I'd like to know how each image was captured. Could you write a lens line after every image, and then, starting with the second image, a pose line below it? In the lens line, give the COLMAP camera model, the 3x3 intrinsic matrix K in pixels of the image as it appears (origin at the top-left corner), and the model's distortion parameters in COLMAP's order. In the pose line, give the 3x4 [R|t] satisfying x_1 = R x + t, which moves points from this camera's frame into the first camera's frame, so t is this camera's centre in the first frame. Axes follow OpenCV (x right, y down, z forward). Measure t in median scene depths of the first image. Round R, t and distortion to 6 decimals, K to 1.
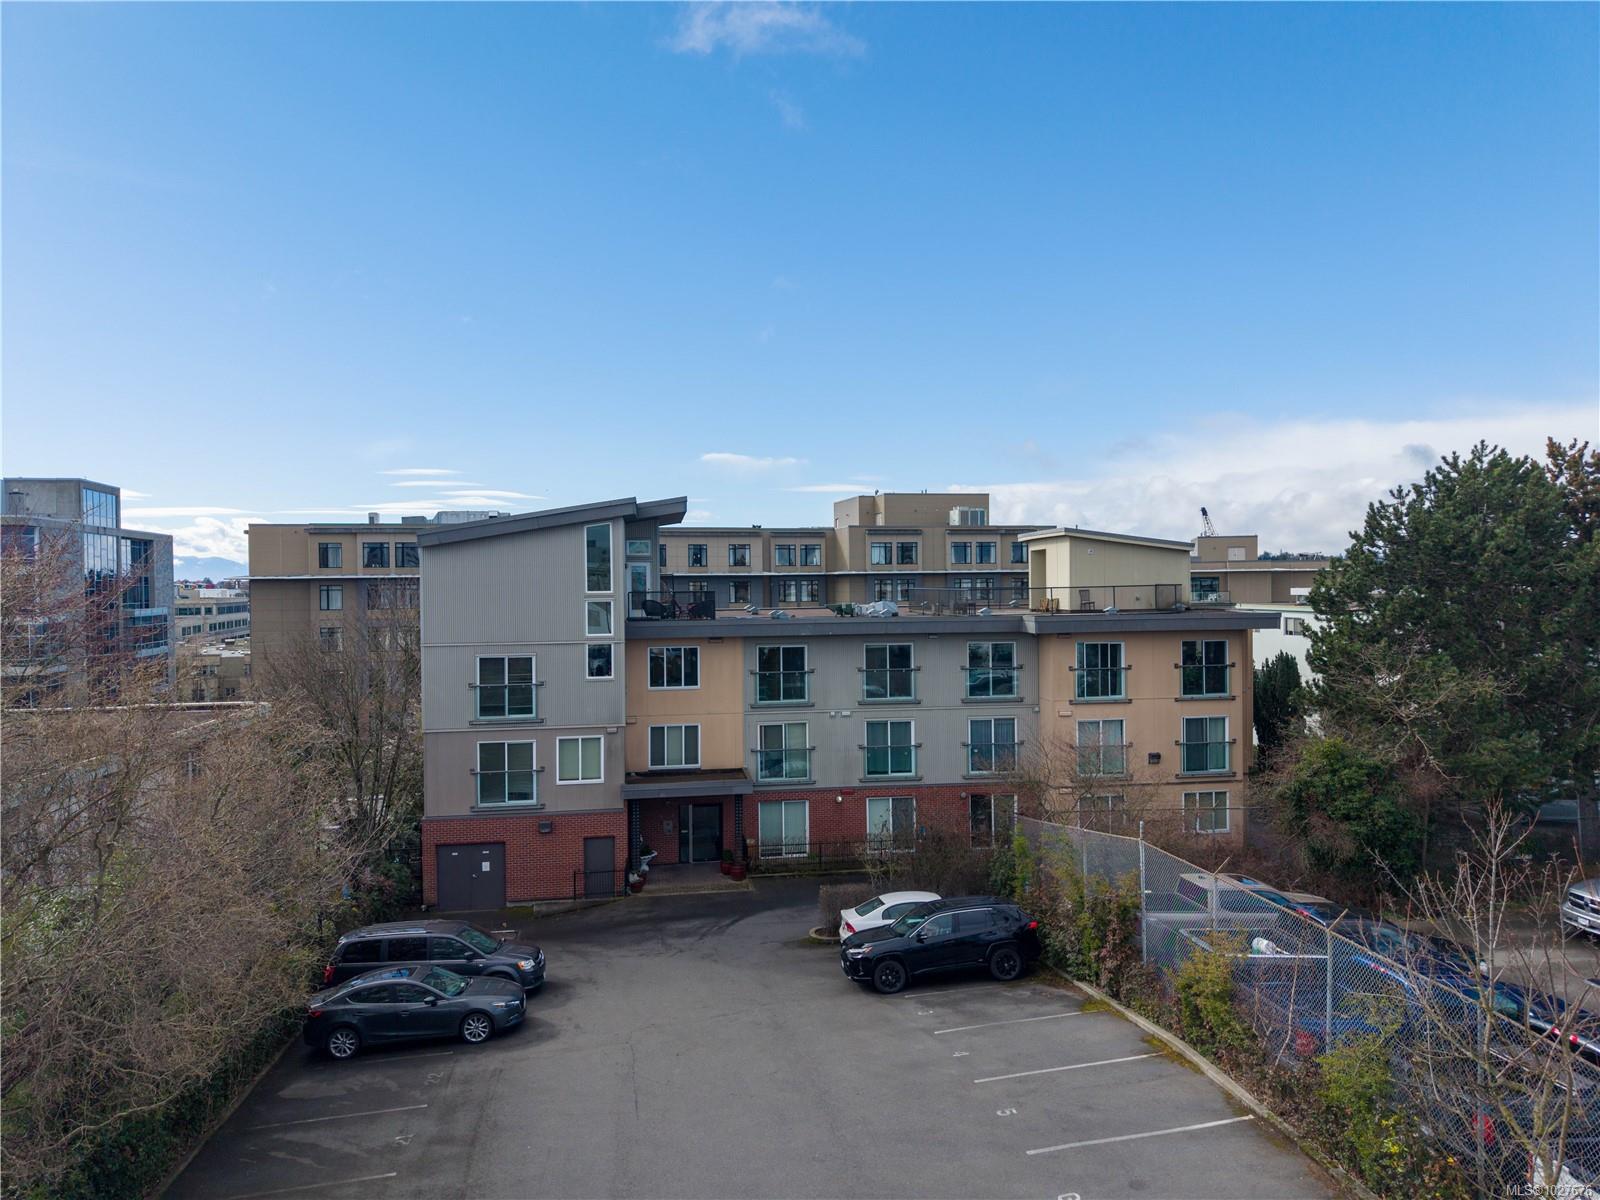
lens RADIAL K [[1076.0, 0, 800.0], [0, 1076.0, 600.0], [0, 0, 1]] dist [0.019930, -0.001467]
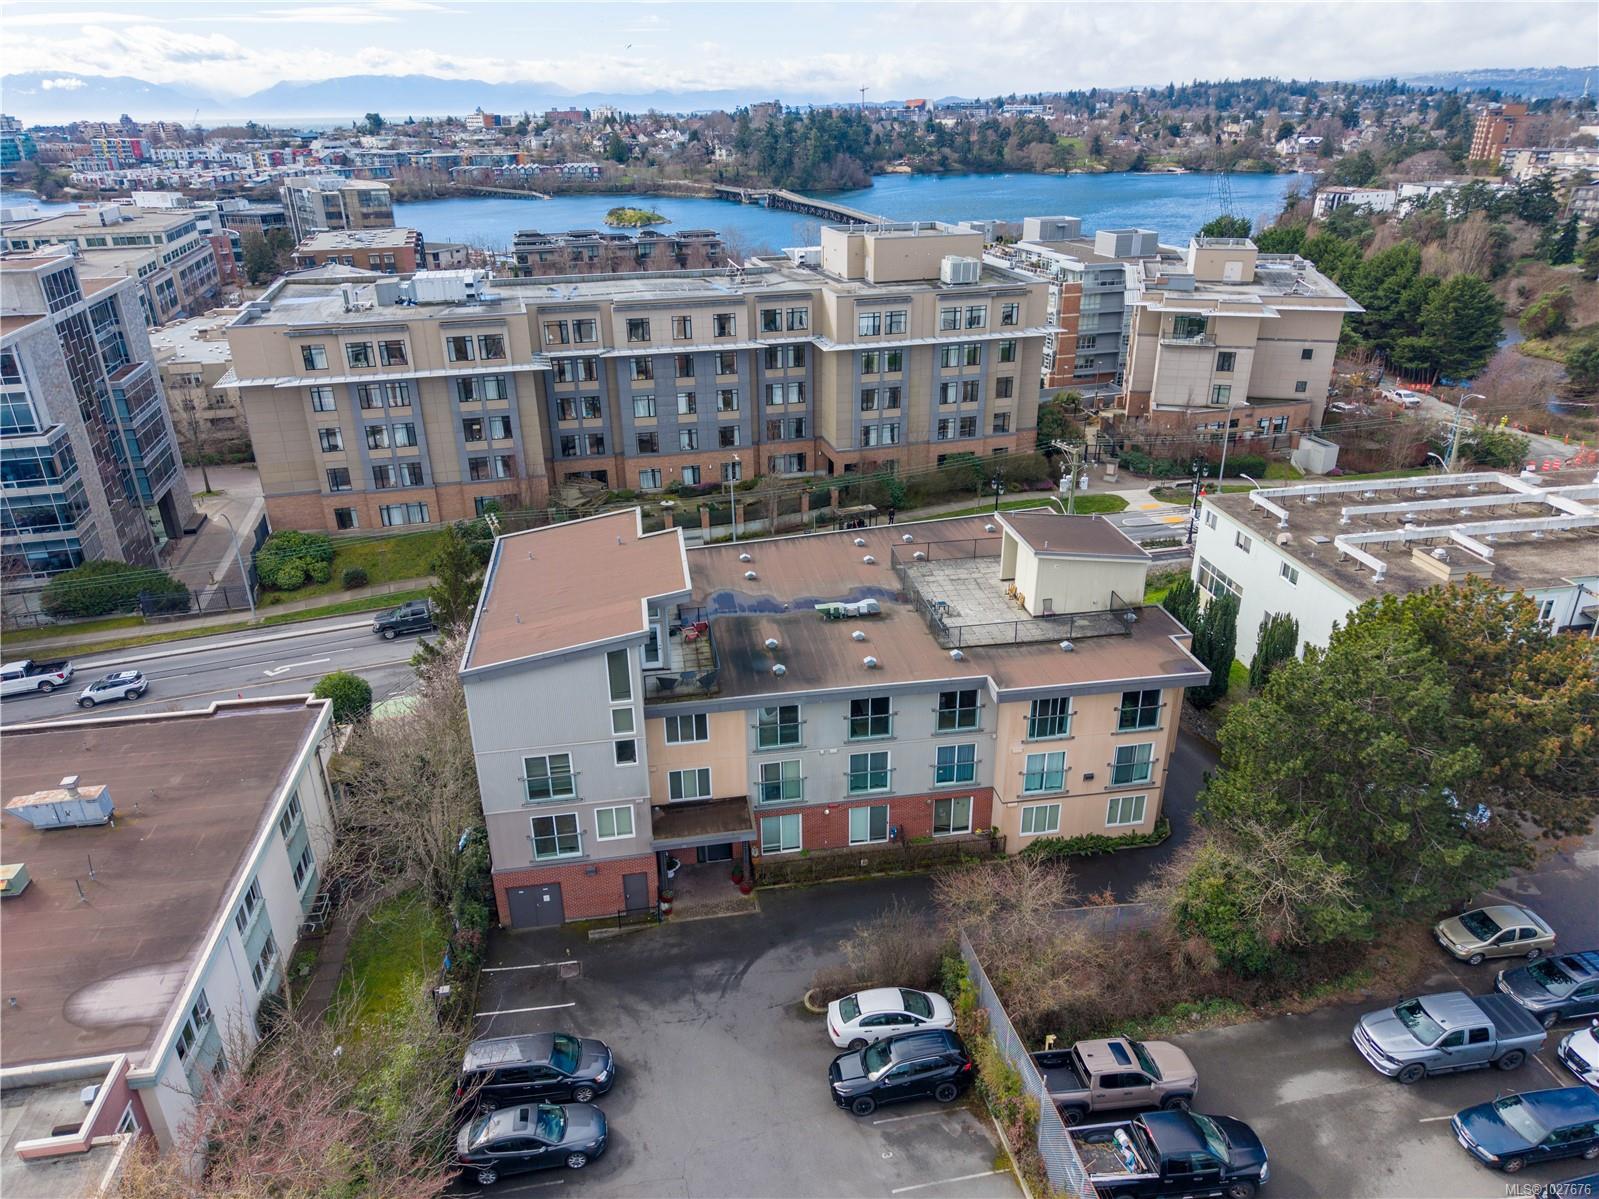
lens RADIAL K [[1075.3, 0, 799.5], [0, 1075.3, 599.5], [0, 0, 1]] dist [0.019930, -0.001467]
pose [[0.999878, -0.008534, 0.013076, -0.008383], [0.002538, 0.915112, 0.403191, -0.529996], [-0.015407, -0.403109, 0.915022, -0.015974]]
